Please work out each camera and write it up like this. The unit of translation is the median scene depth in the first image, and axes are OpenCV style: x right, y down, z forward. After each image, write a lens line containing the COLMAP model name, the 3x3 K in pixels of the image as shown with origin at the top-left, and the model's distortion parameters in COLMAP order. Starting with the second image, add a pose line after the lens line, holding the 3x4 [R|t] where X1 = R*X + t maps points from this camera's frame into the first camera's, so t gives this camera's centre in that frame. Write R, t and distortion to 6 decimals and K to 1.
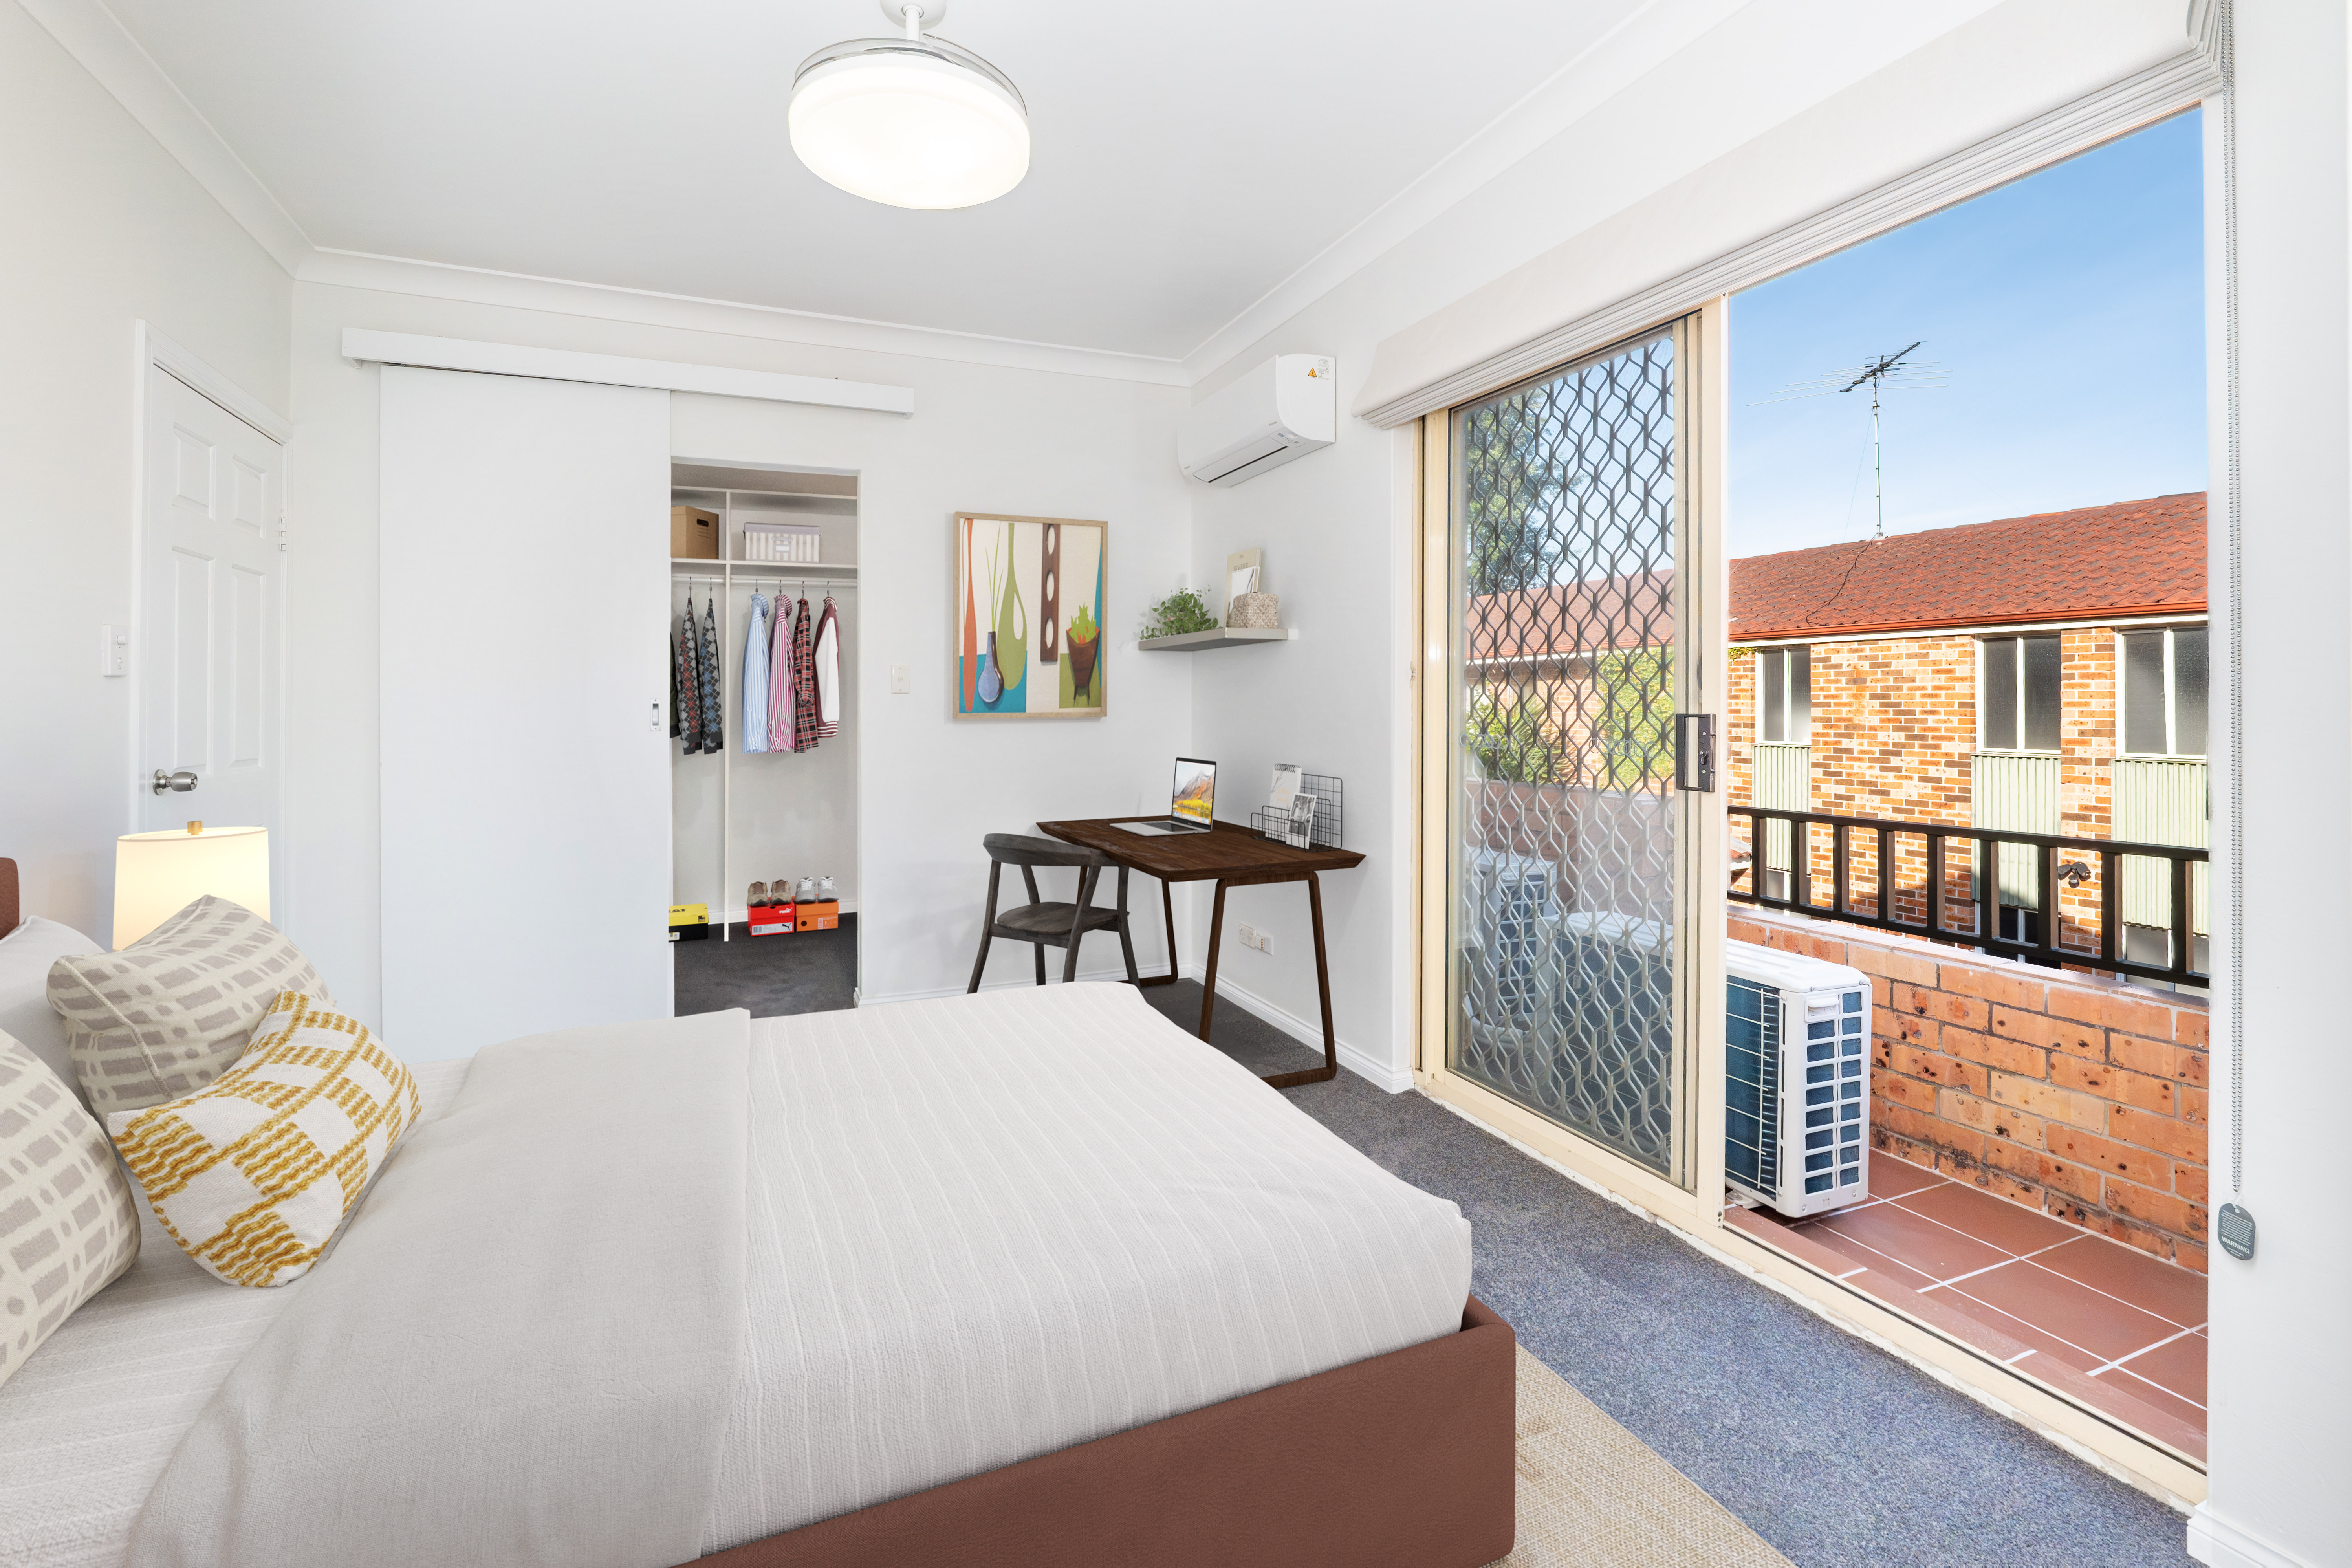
lens RADIAL K [[1006.7, 0, 1132.9], [0, 1006.7, 692.7], [0, 0, 1]] dist [-0.020612, 0.005705]
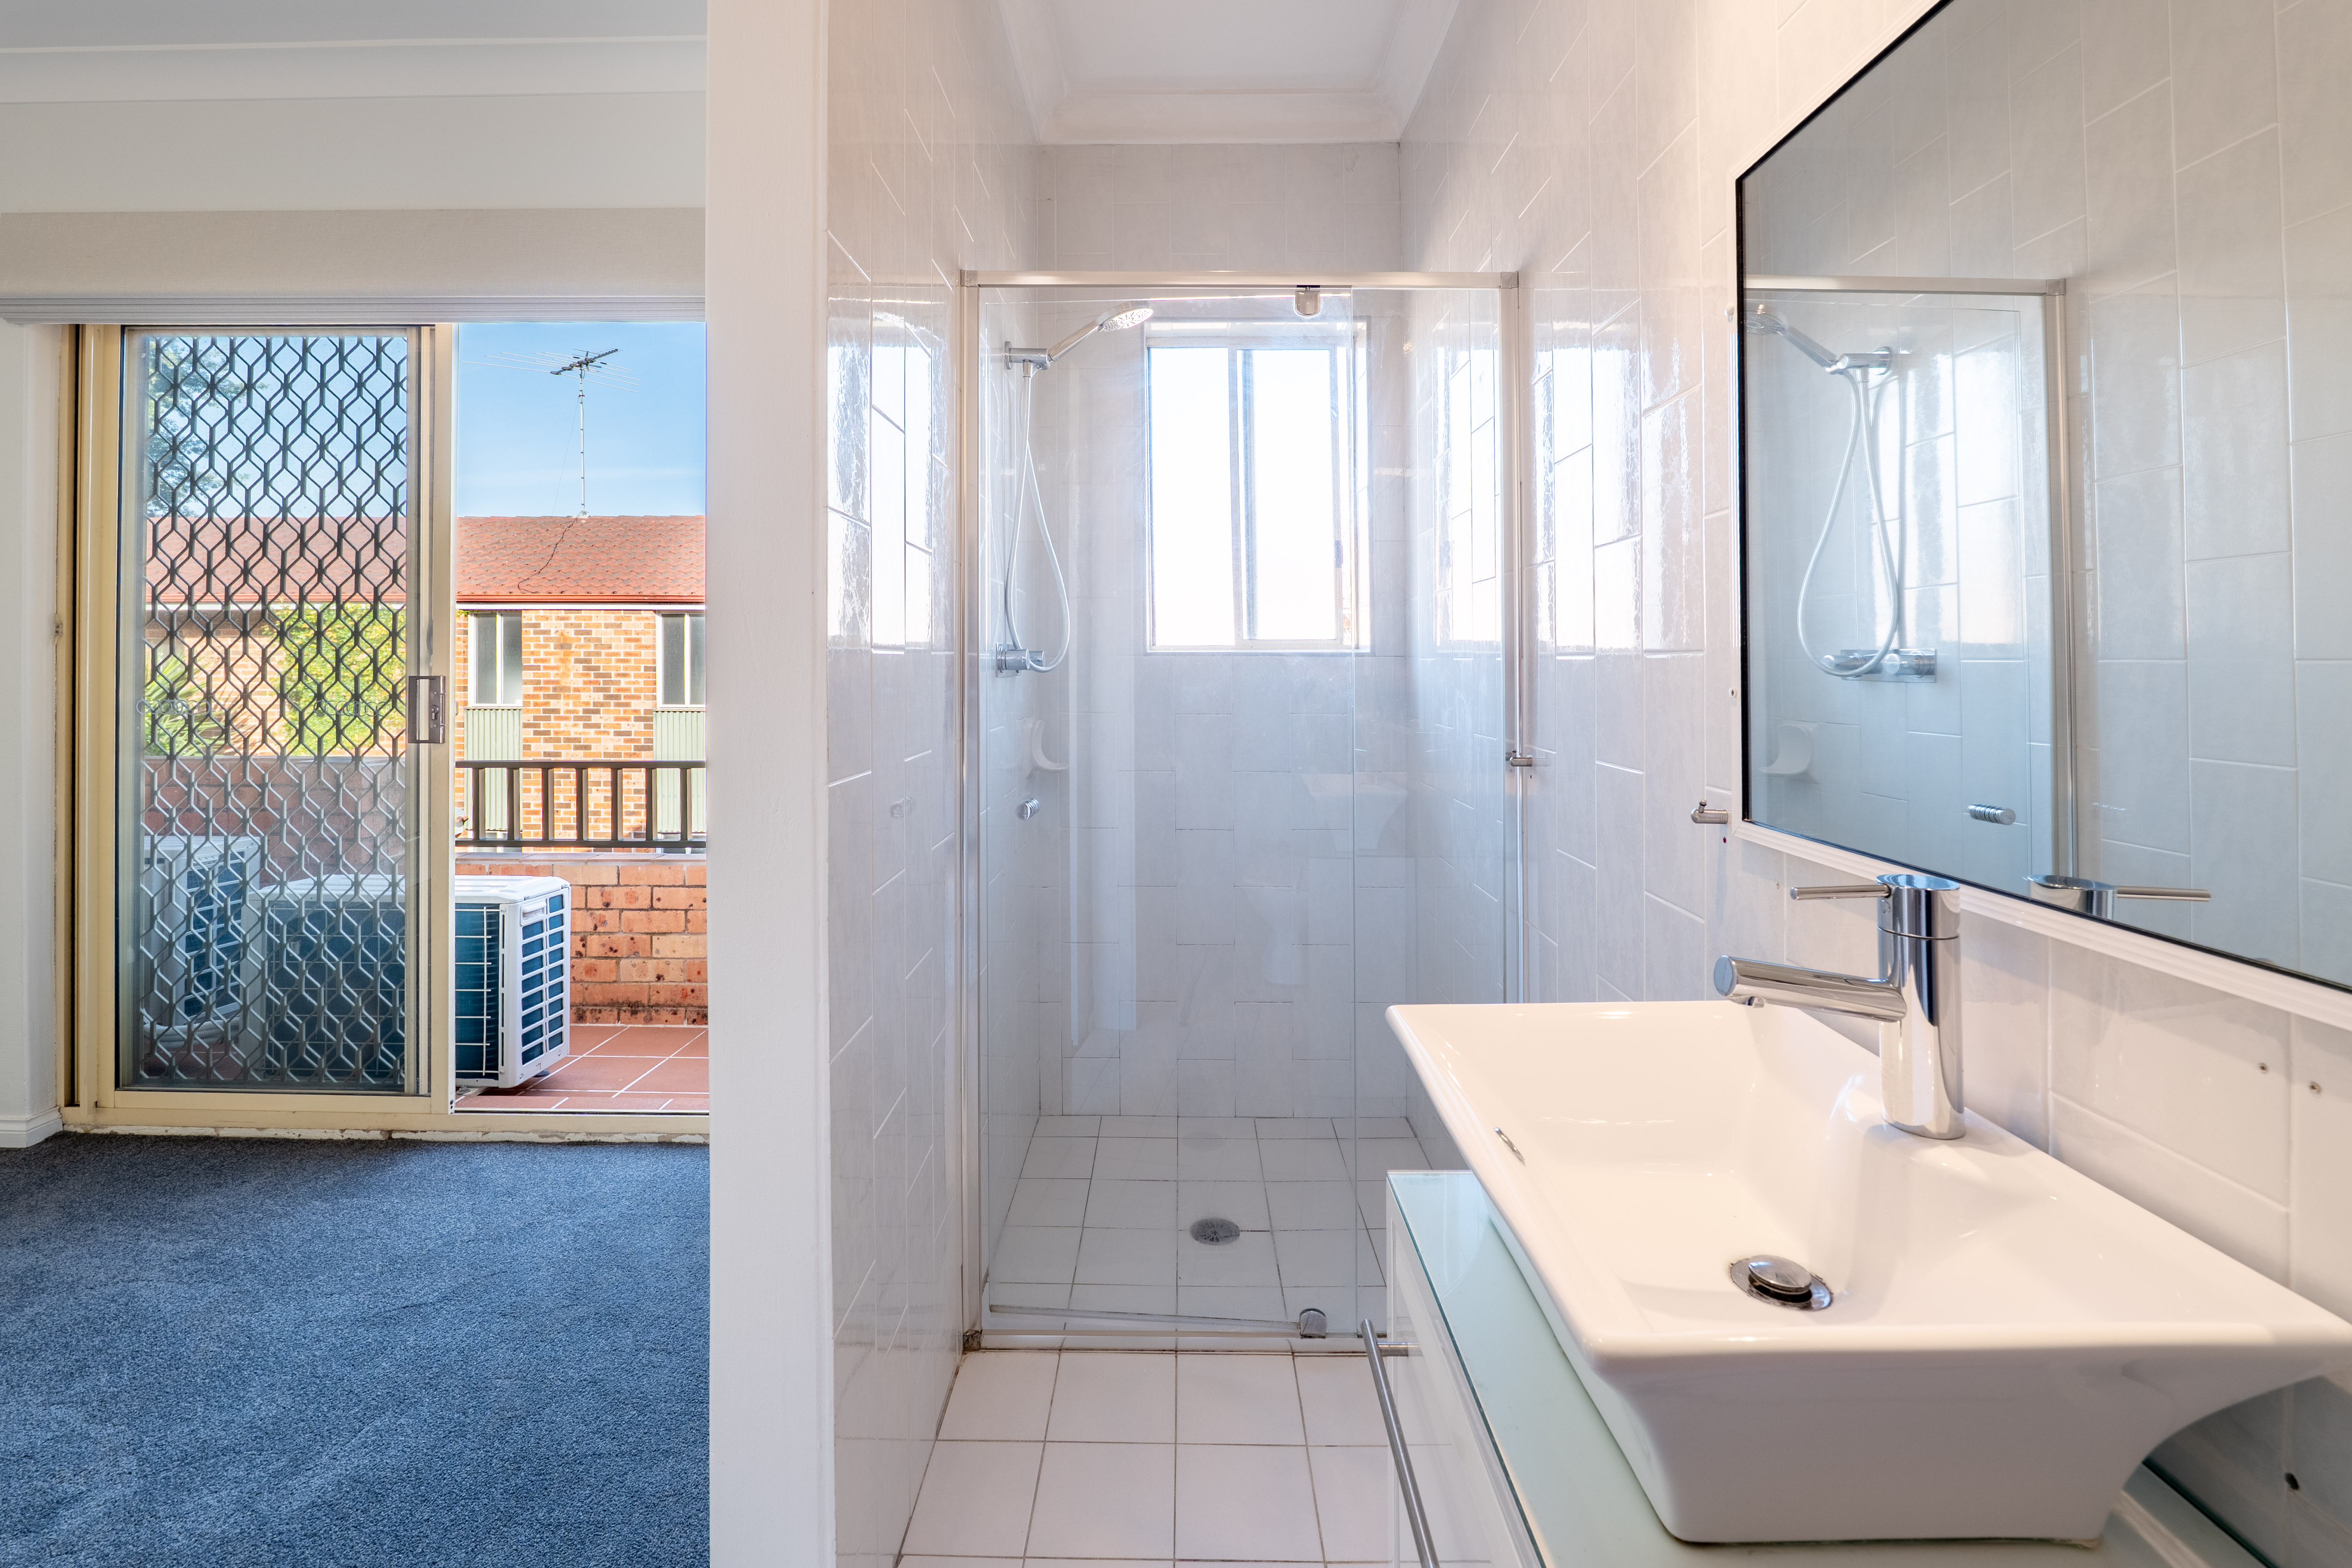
lens RADIAL K [[1006.7, 0, 1132.9], [0, 1006.7, 692.7], [0, 0, 1]] dist [-0.020612, 0.005705]
pose [[0.413134, -0.017518, 0.910502, -0.118830], [-0.016315, 0.999512, 0.026633, -0.002671], [-0.910524, -0.025858, 0.412646, -0.172100]]
